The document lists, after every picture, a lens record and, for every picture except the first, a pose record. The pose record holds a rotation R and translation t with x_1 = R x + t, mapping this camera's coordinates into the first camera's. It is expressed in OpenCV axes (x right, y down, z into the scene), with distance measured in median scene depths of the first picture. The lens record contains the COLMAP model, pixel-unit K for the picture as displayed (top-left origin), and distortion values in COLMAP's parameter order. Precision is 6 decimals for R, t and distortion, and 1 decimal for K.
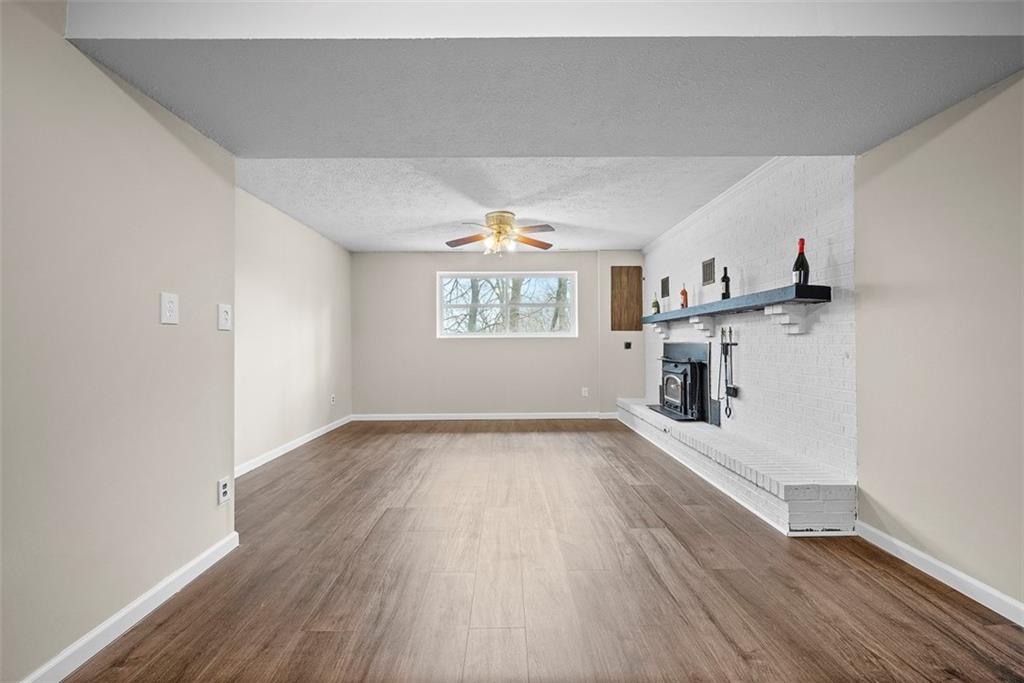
lens RADIAL K [[428.0, 0, 512.7], [0, 428.0, 337.0], [0, 0, 1]] dist [-0.003821, -0.000292]
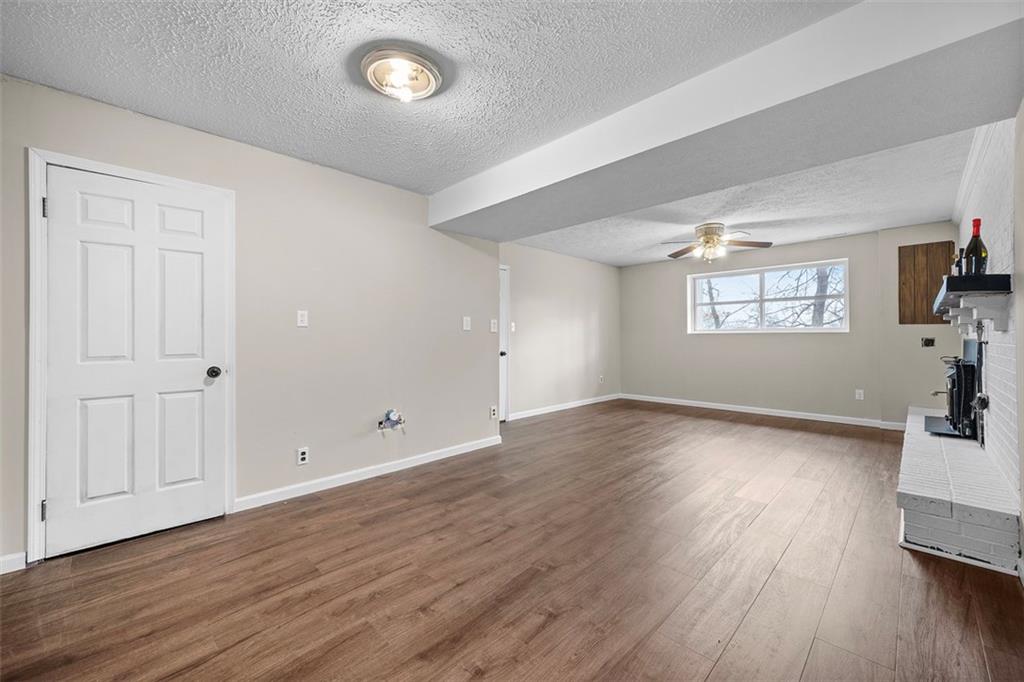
lens RADIAL K [[400.3, 0, 505.9], [0, 400.3, 339.4], [0, 0, 1]] dist [0.001850, 0.000154]
pose [[0.698331, 0.006942, -0.715741, 0.363084], [0.009149, 0.999785, 0.018624, -0.010056], [0.715716, -0.019554, 0.698117, -0.134990]]
